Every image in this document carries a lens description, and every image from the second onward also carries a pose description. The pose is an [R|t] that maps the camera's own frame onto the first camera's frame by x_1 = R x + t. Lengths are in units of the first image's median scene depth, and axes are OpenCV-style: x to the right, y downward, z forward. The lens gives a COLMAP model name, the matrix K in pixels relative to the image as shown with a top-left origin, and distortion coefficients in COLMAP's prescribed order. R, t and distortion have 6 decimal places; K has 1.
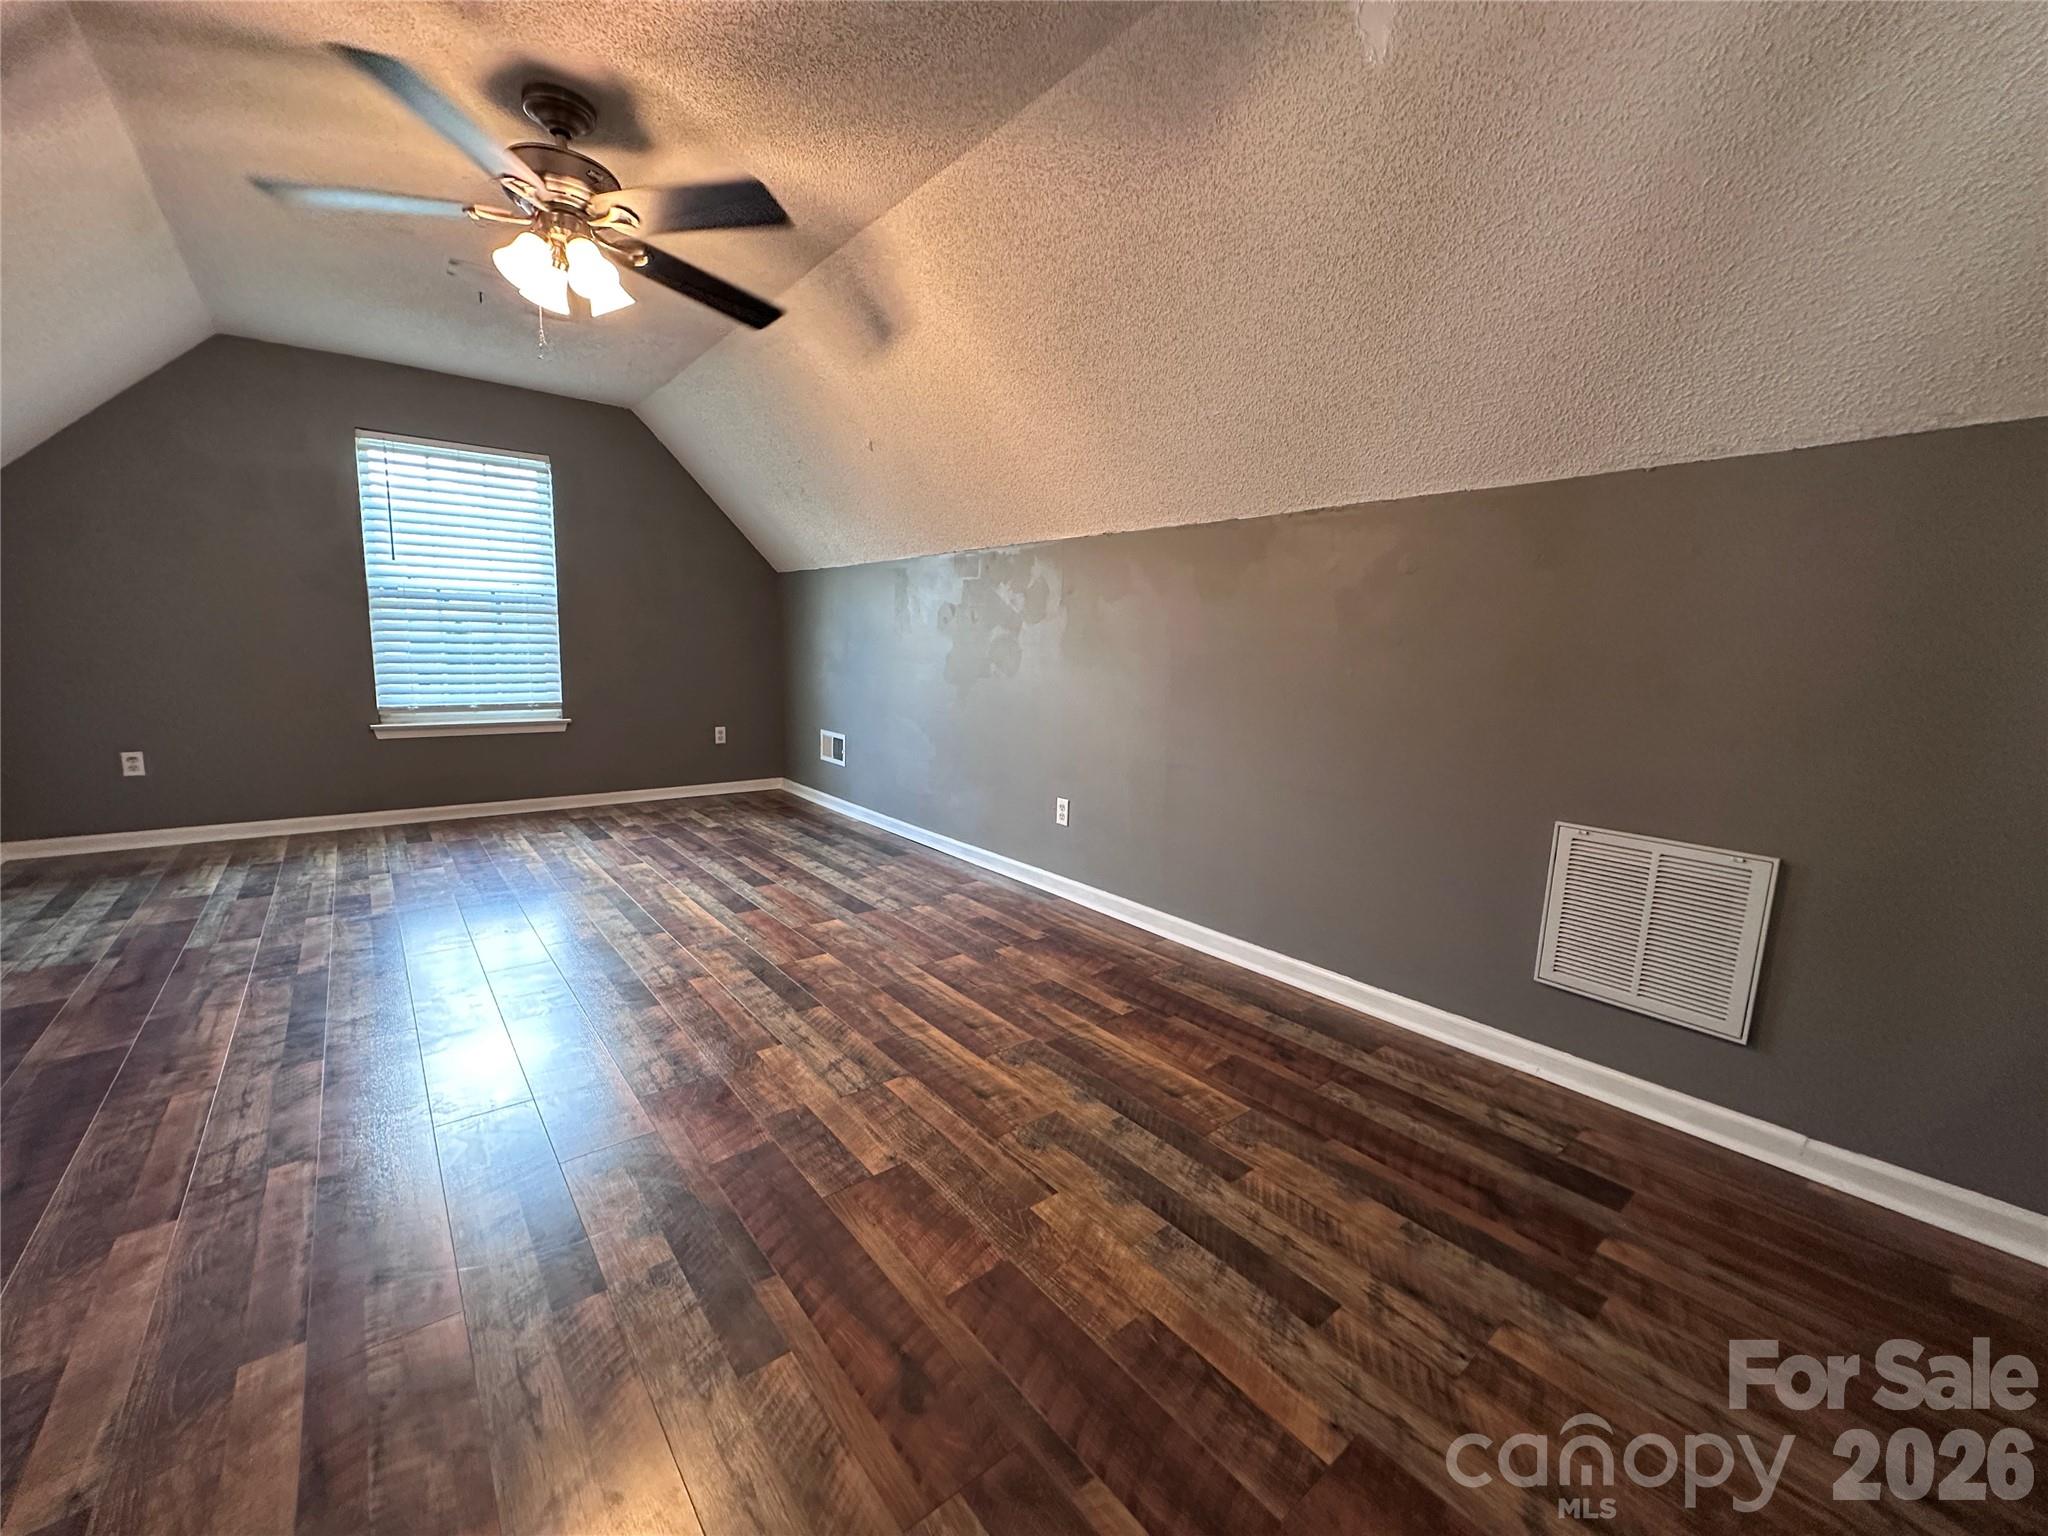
lens RADIAL K [[813.9, 0, 1026.9], [0, 813.9, 769.2], [0, 0, 1]] dist [-0.004018, 0.000679]
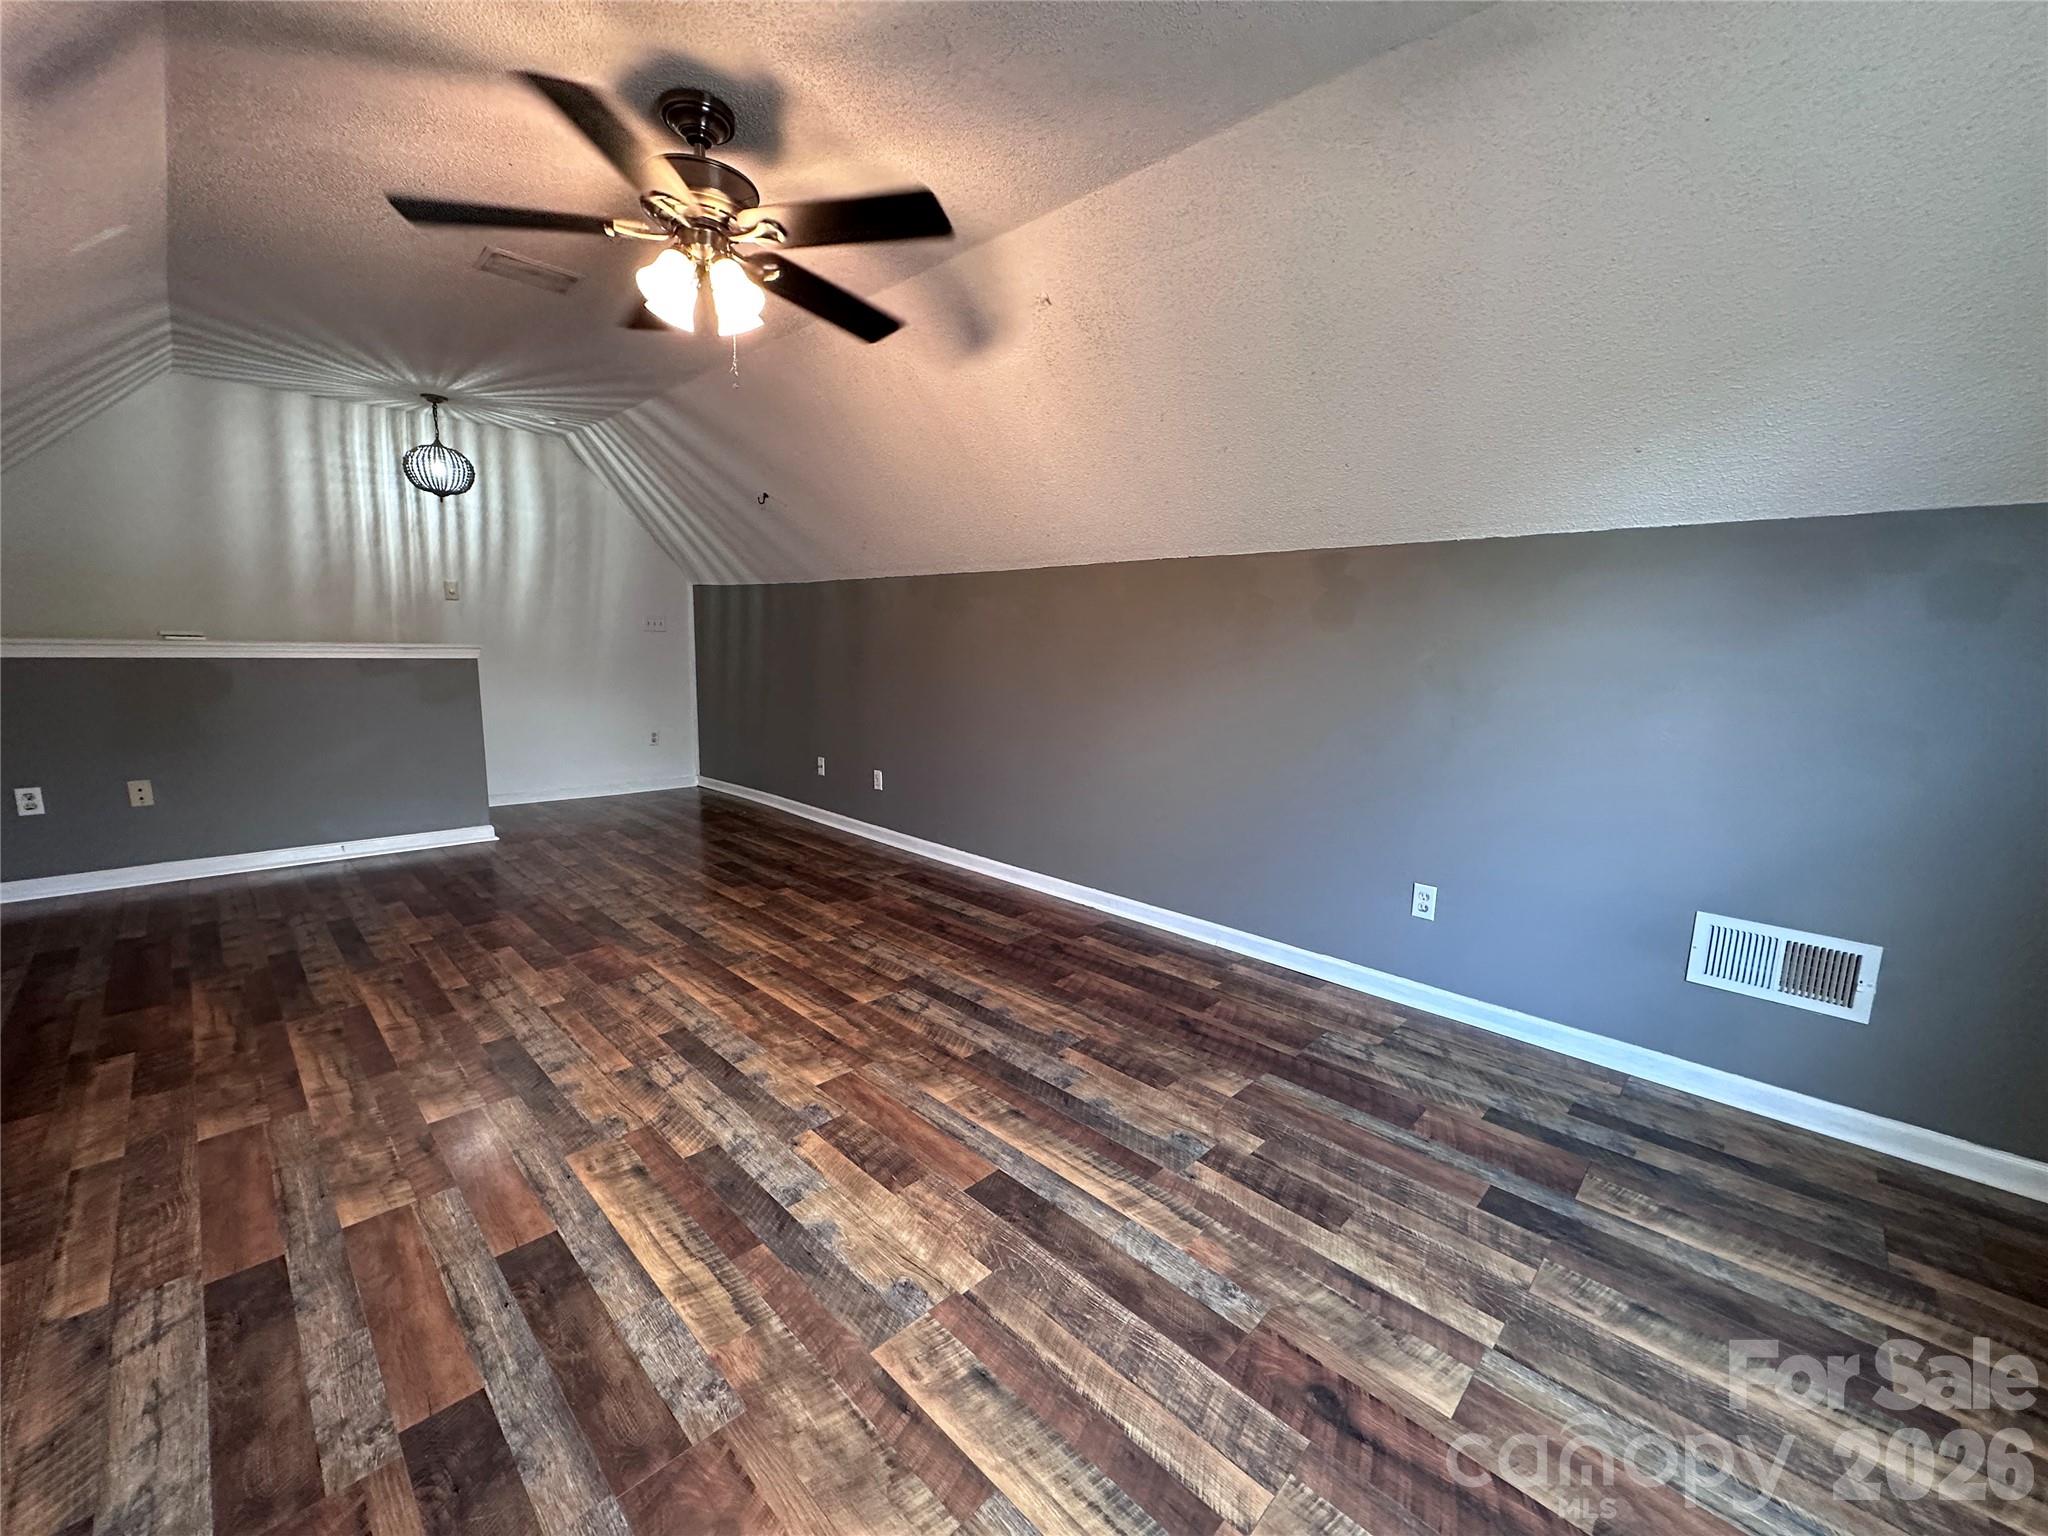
lens RADIAL K [[813.9, 0, 1019.0], [0, 813.9, 760.9], [0, 0, 1]] dist [-0.004018, 0.000679]
pose [[-0.992786, -0.039732, -0.113124, -0.634472], [-0.070110, 0.957757, 0.278903, -0.283221], [0.097264, 0.284822, -0.953633, 1.576226]]
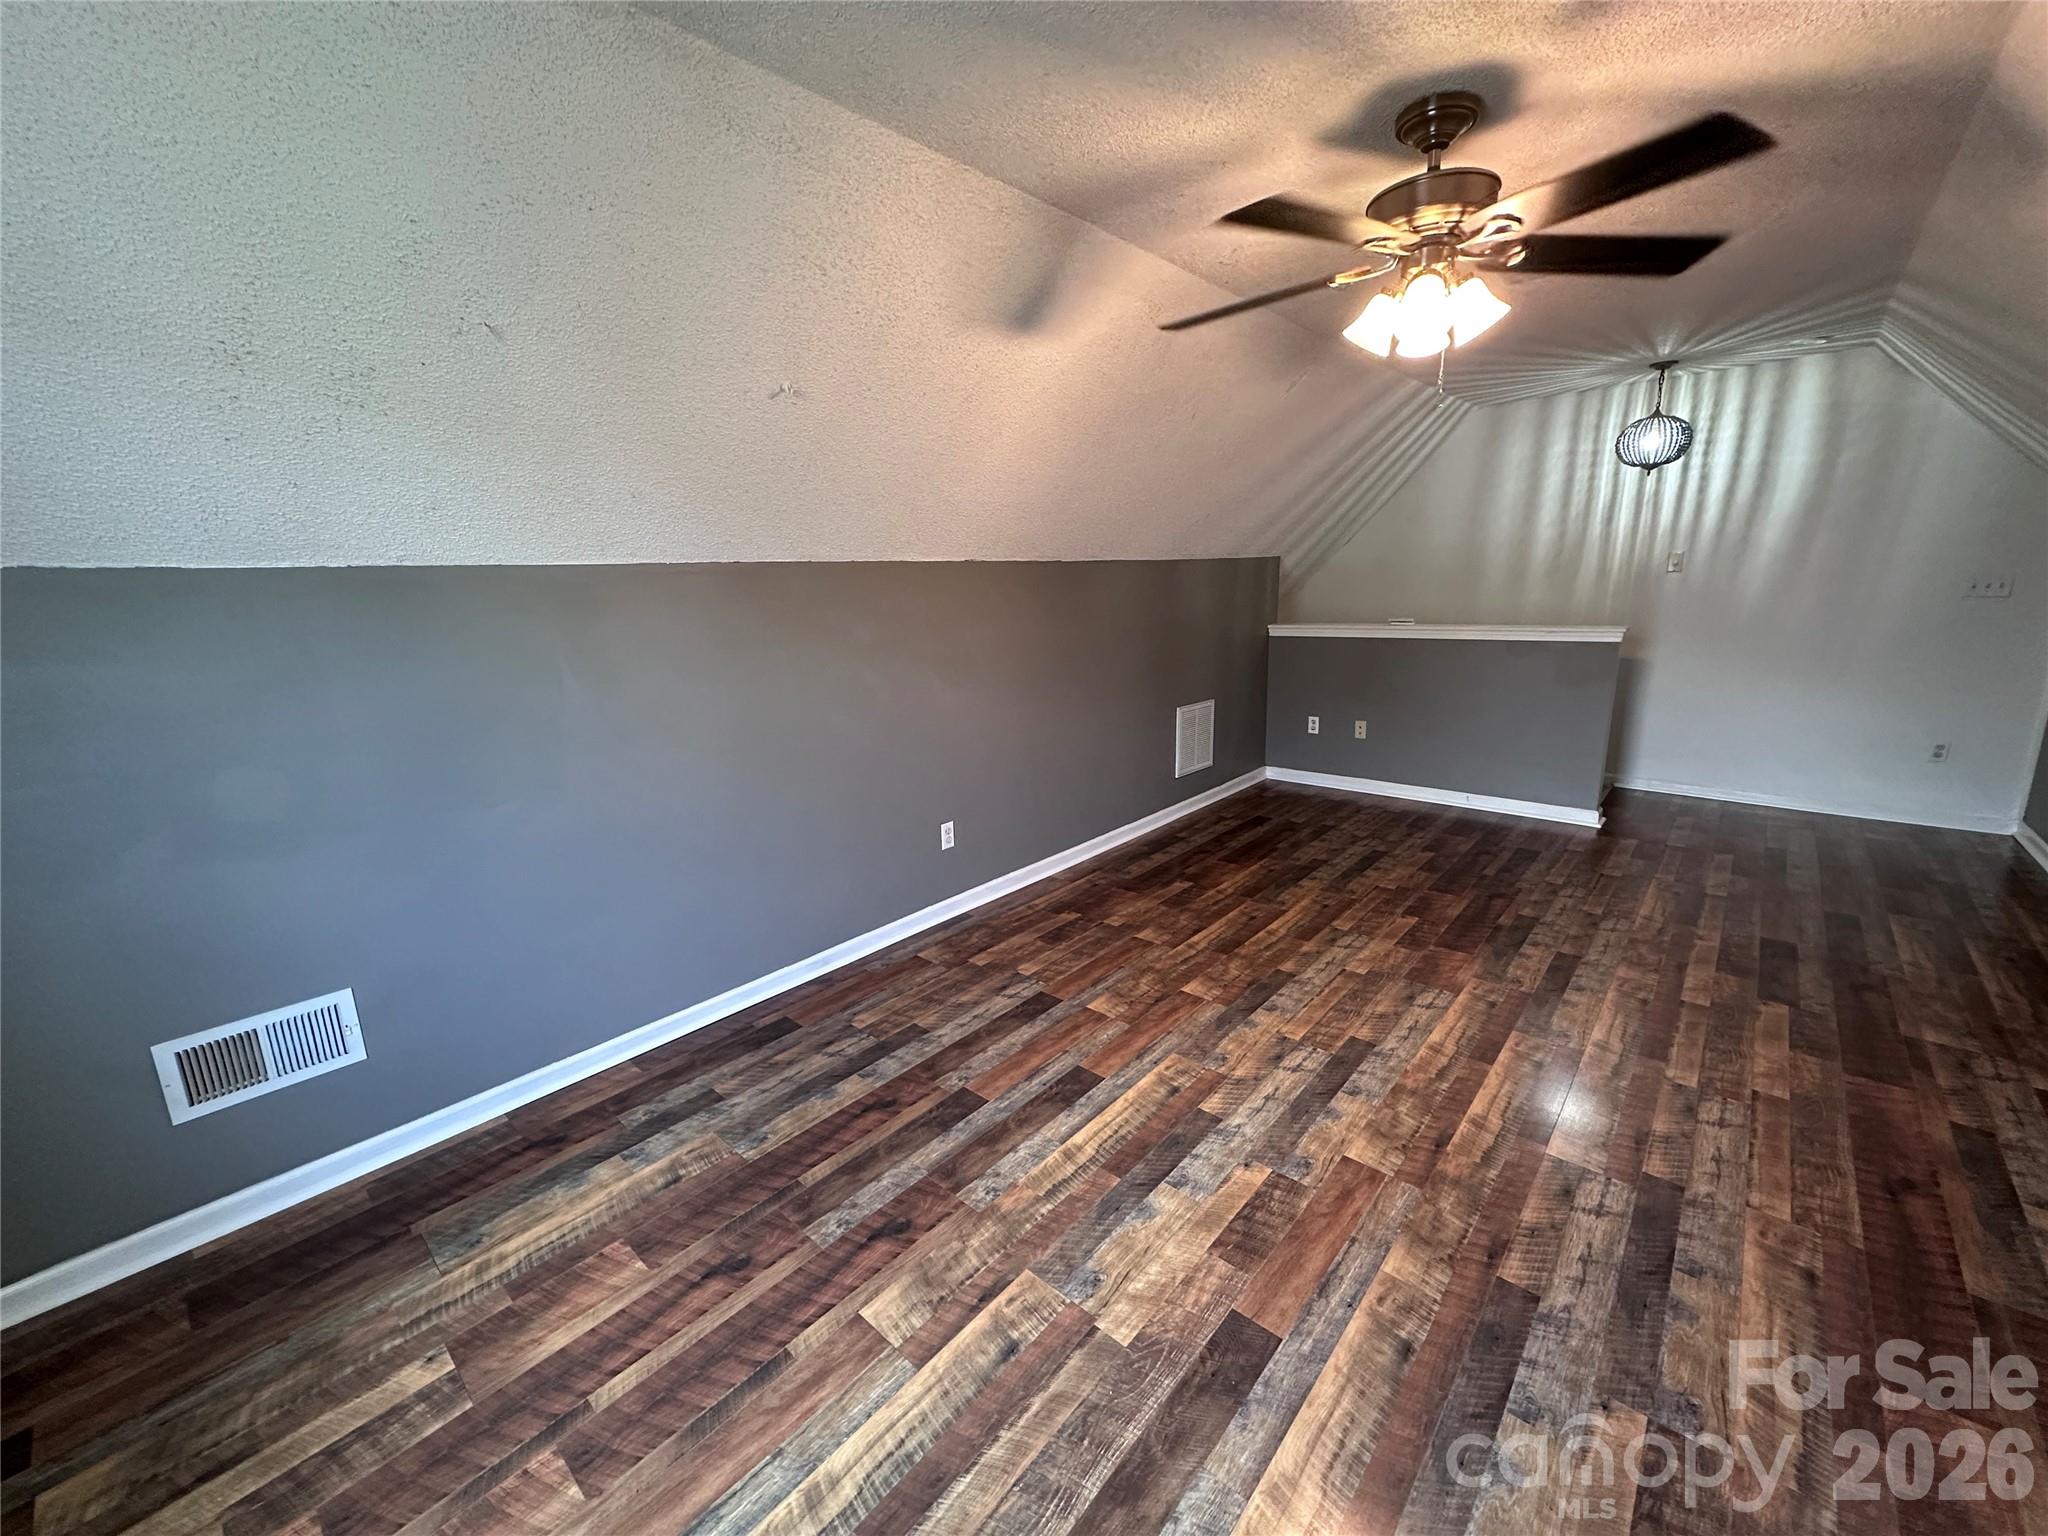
lens RADIAL K [[813.9, 0, 1024.5], [0, 813.9, 753.3], [0, 0, 1]] dist [-0.004018, 0.000679]
pose [[-0.149405, -0.232368, 0.961084, -1.107244], [0.172425, 0.950978, 0.256729, -0.346180], [-0.973626, 0.204072, -0.102015, 1.208920]]
